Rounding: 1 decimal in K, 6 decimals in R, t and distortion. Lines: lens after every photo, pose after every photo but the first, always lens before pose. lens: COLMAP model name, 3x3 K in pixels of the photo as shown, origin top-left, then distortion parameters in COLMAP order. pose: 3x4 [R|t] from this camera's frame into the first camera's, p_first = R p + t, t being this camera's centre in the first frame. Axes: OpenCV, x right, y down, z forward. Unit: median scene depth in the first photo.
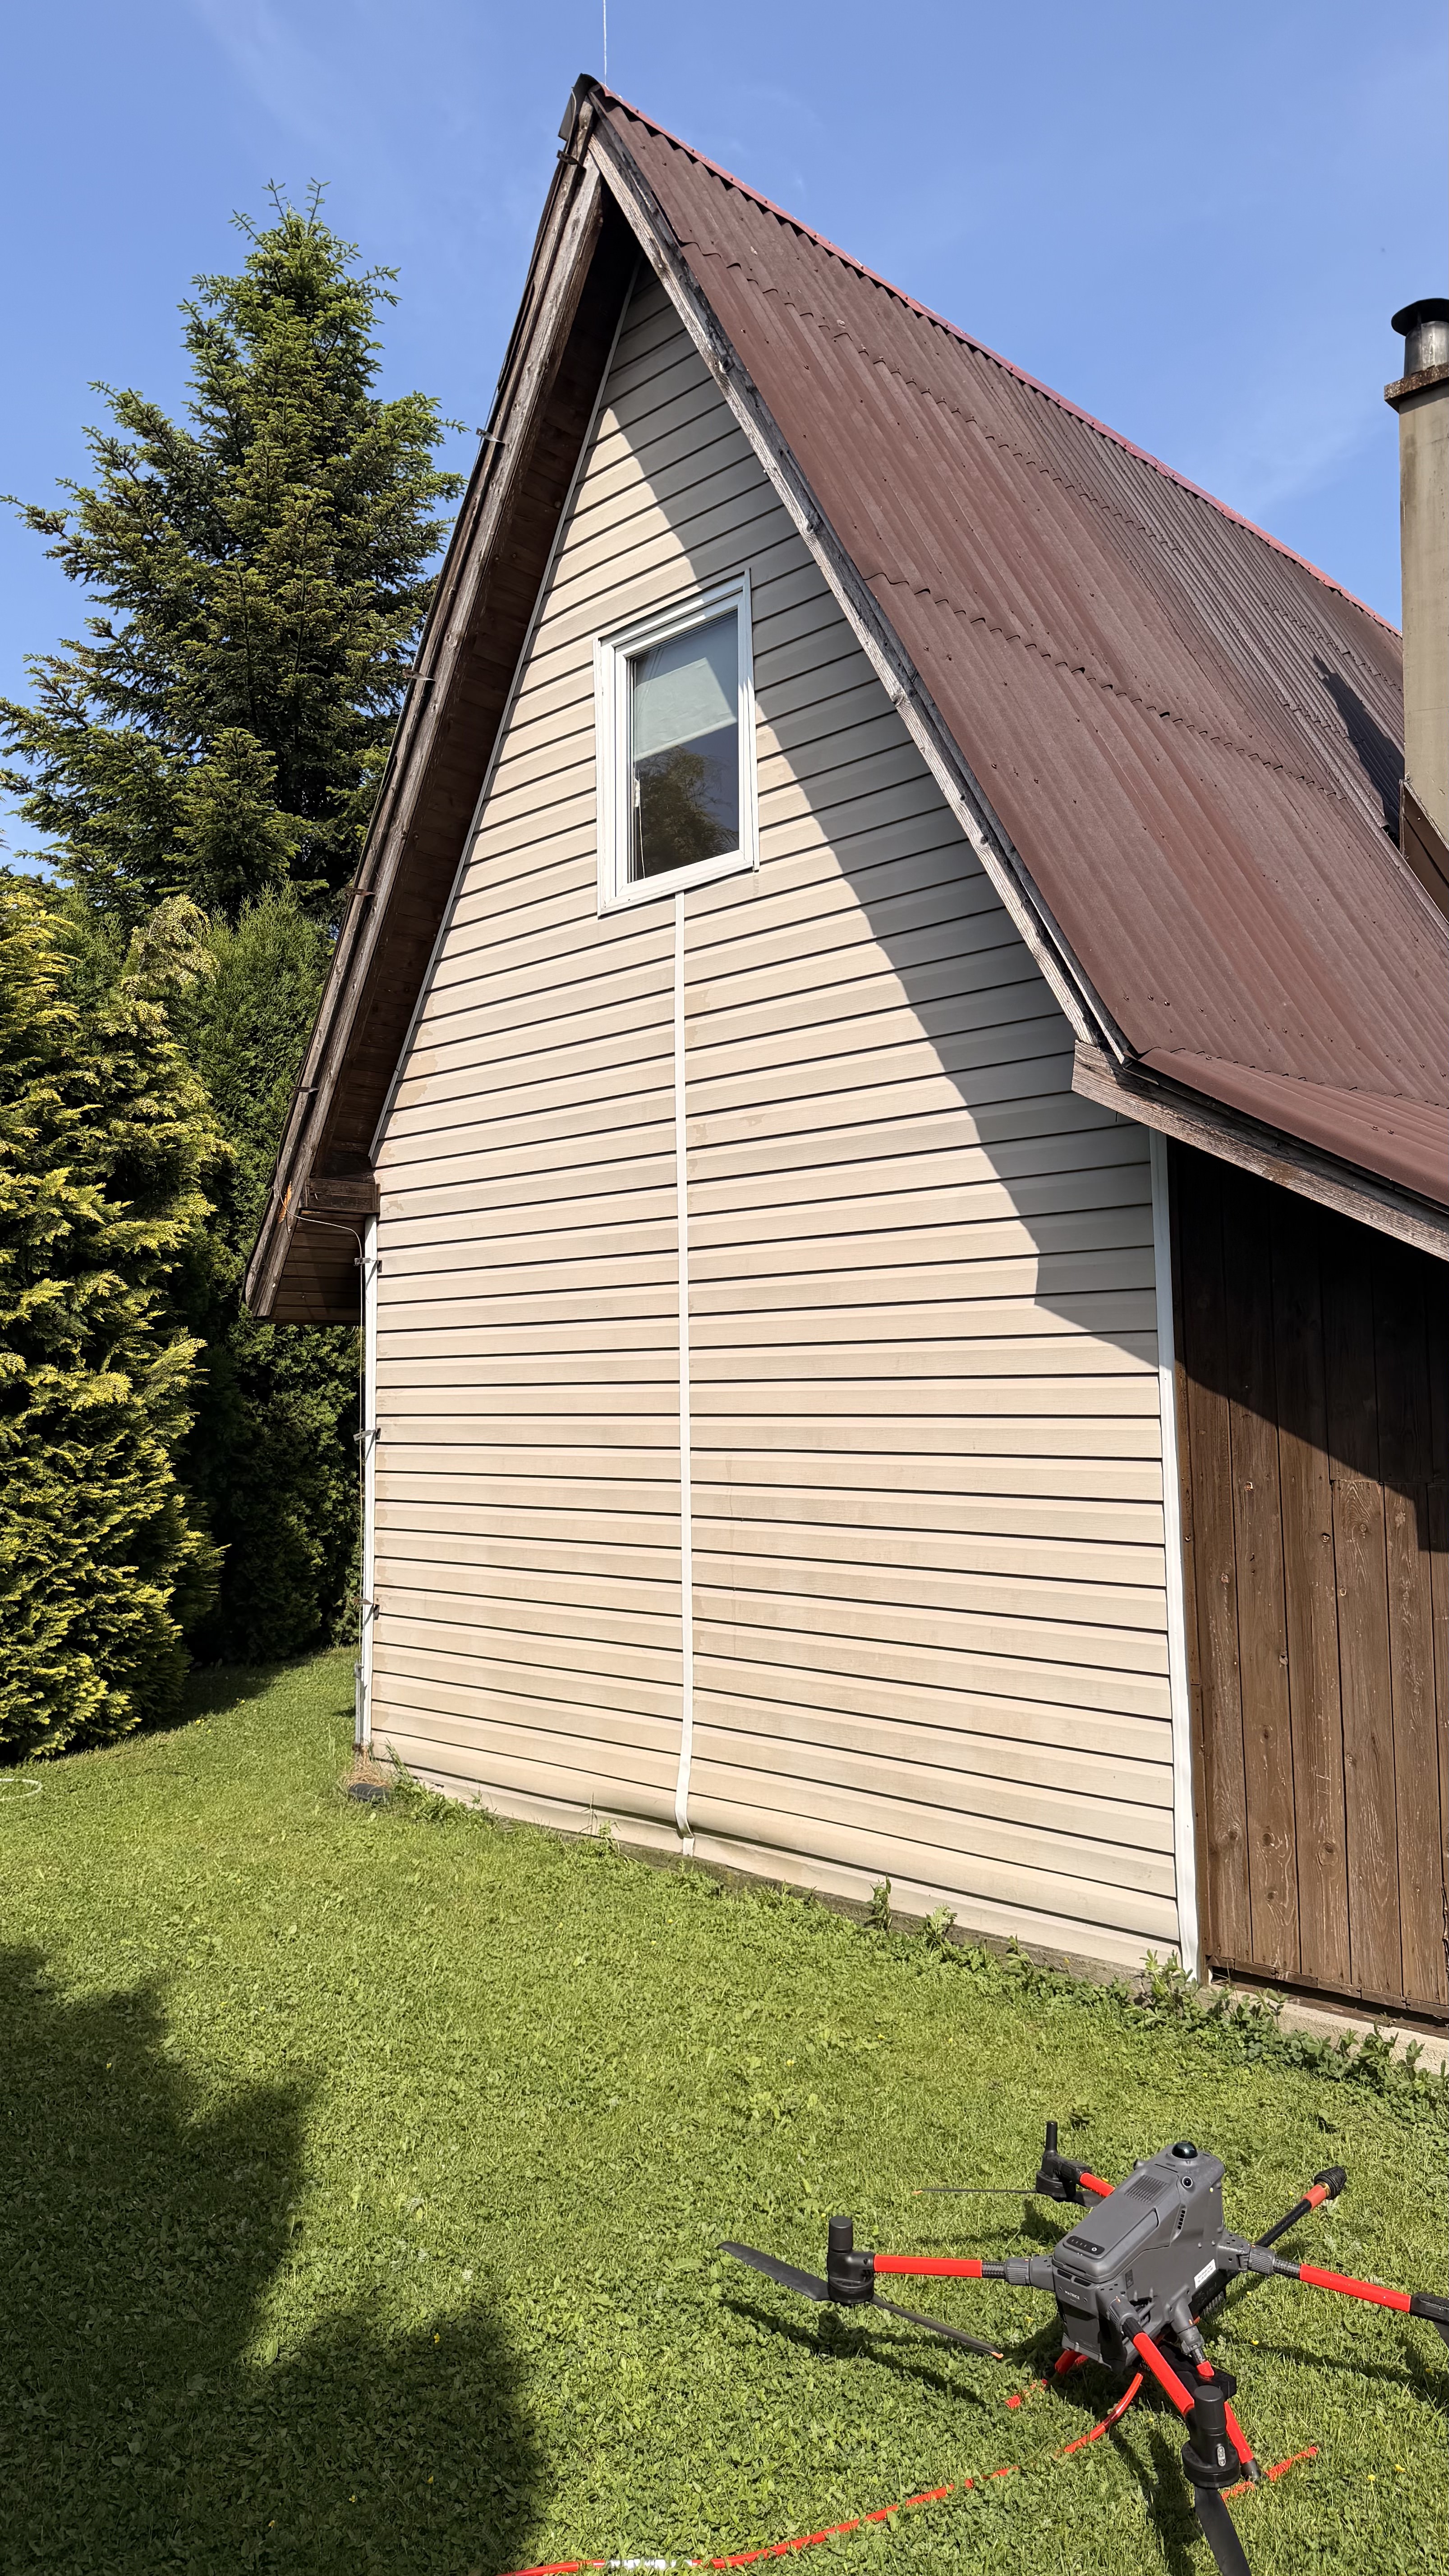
lens RADIAL K [[1773.4, 0, 720.1], [0, 1773.4, 1295.9], [0, 0, 1]] dist [-0.003775, -0.004888]
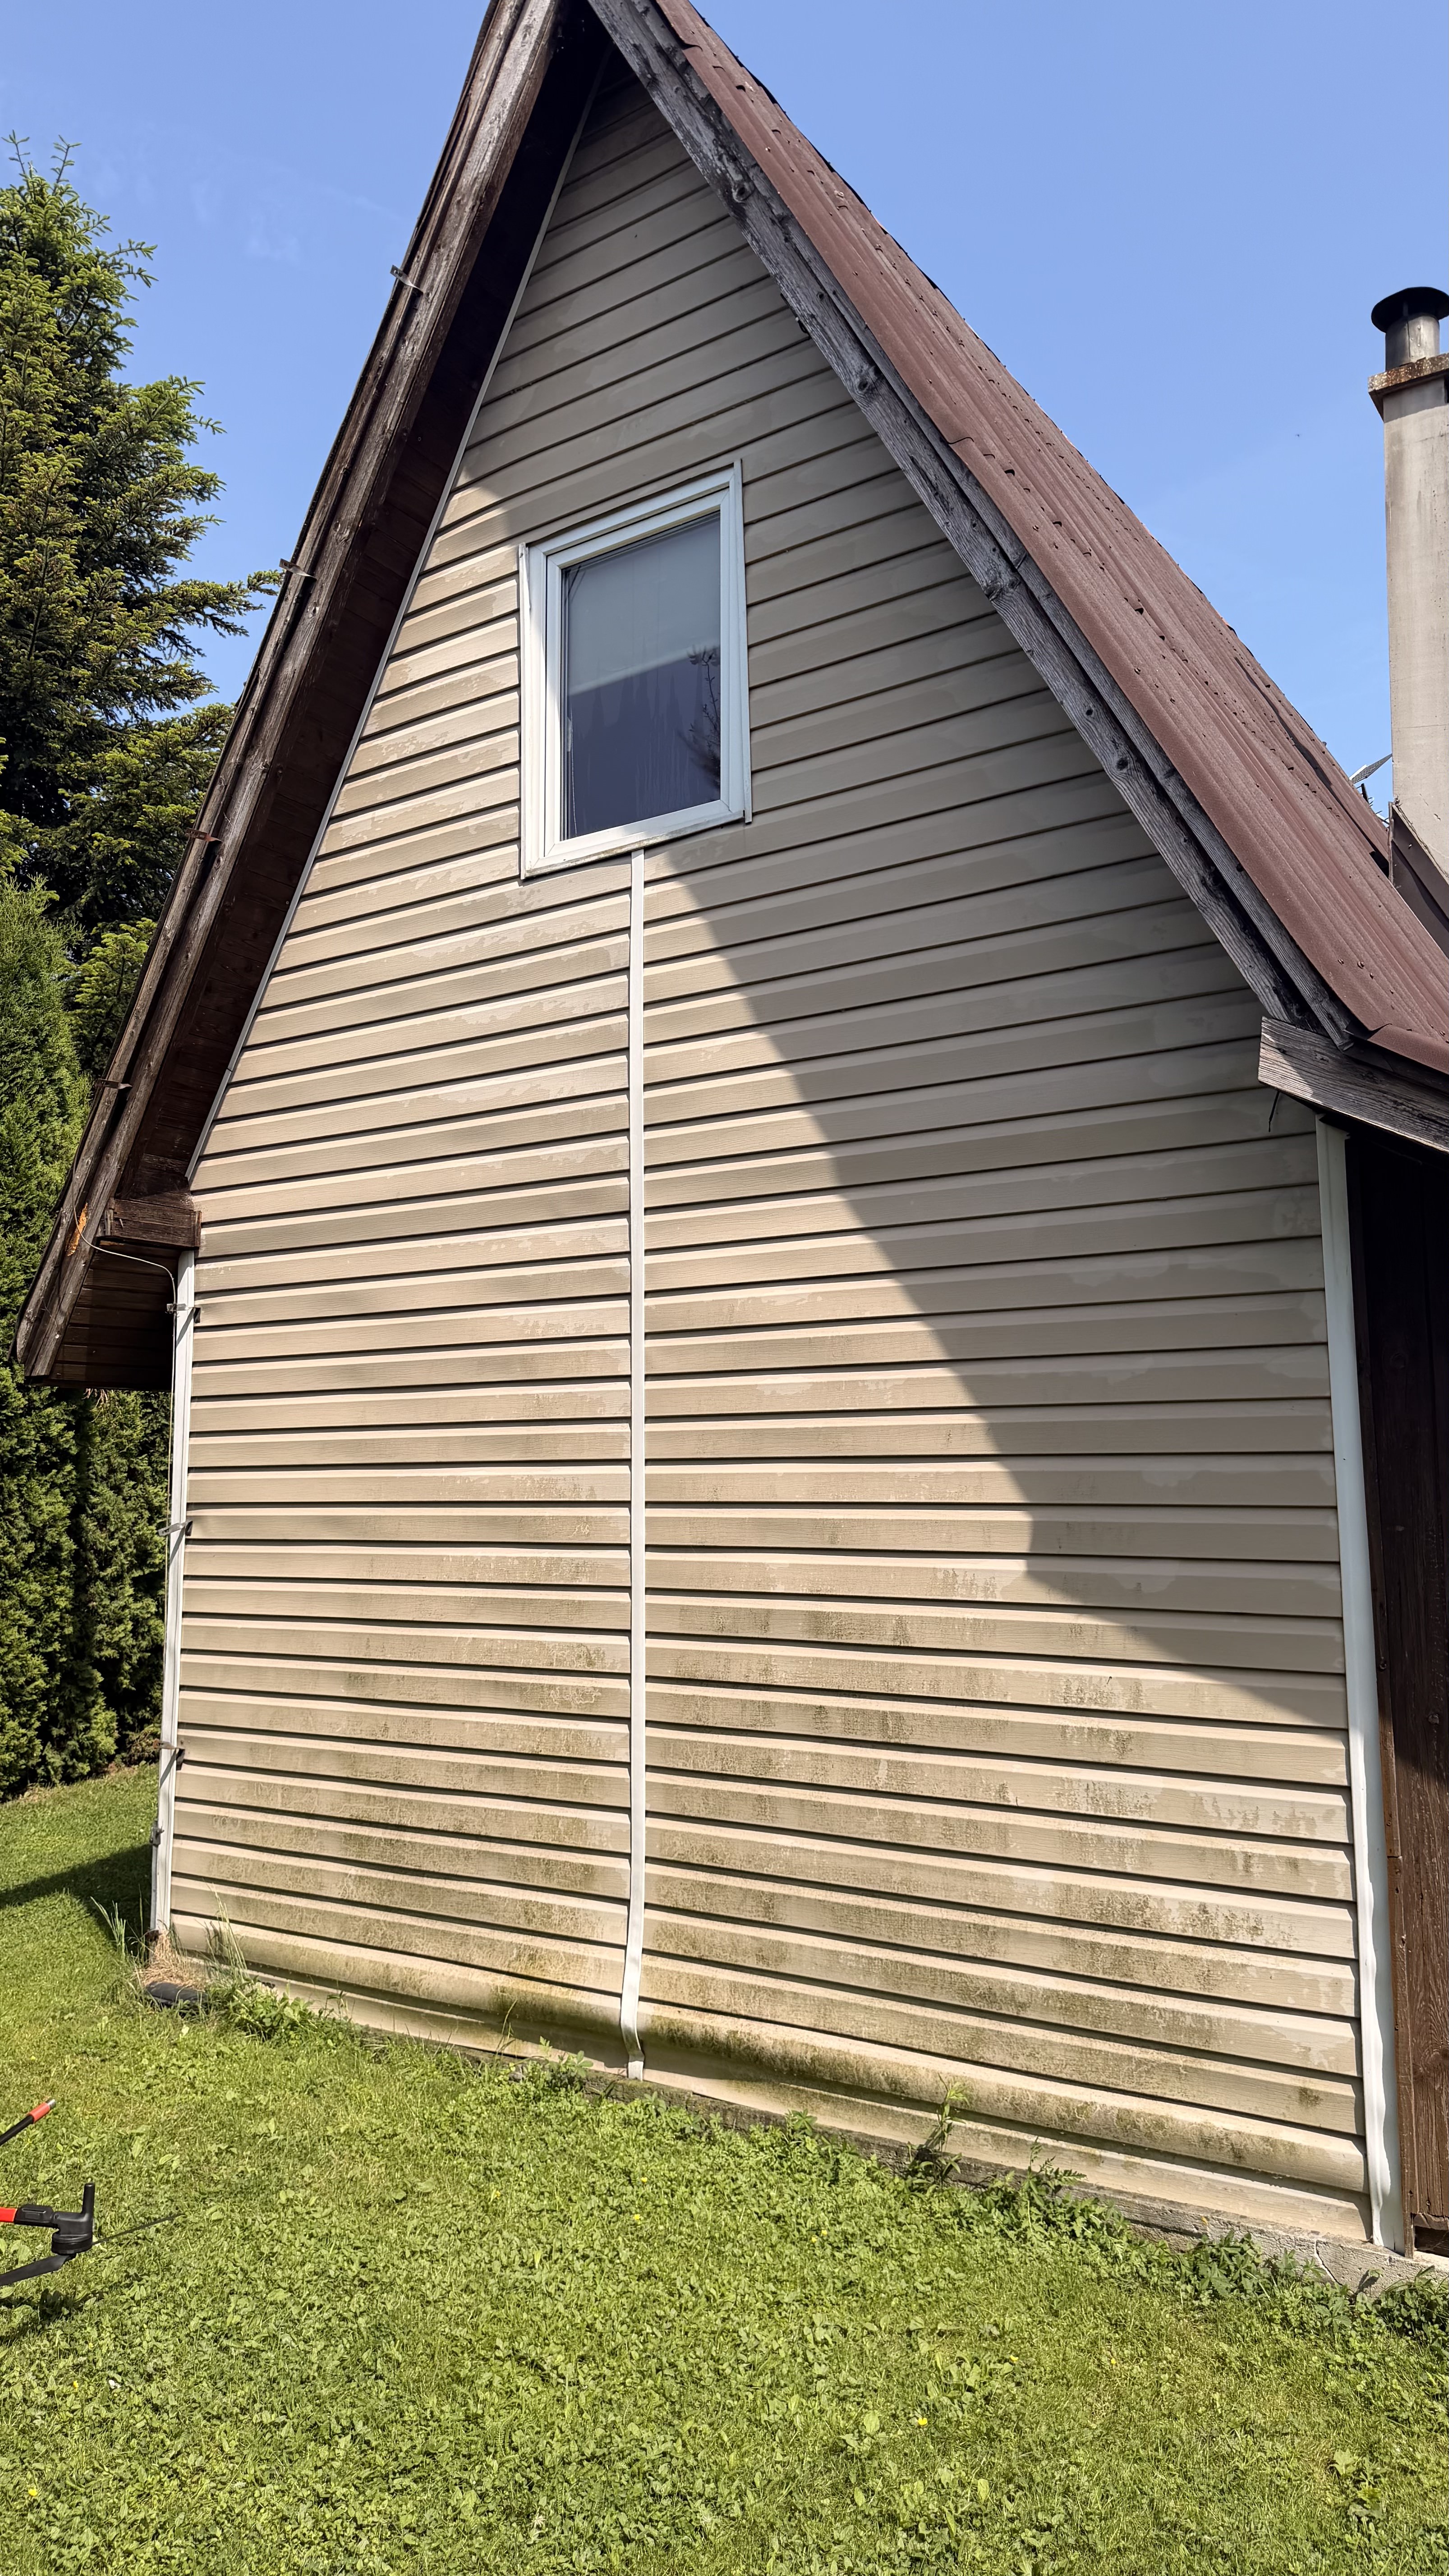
lens RADIAL K [[1773.4, 0, 720.1], [0, 1773.4, 1295.9], [0, 0, 1]] dist [-0.003775, -0.004888]
pose [[0.983286, 0.025386, 0.180288, -0.113311], [-0.015627, 0.998345, -0.055343, 0.015869], [-0.181395, 0.051601, 0.982056, 0.194377]]
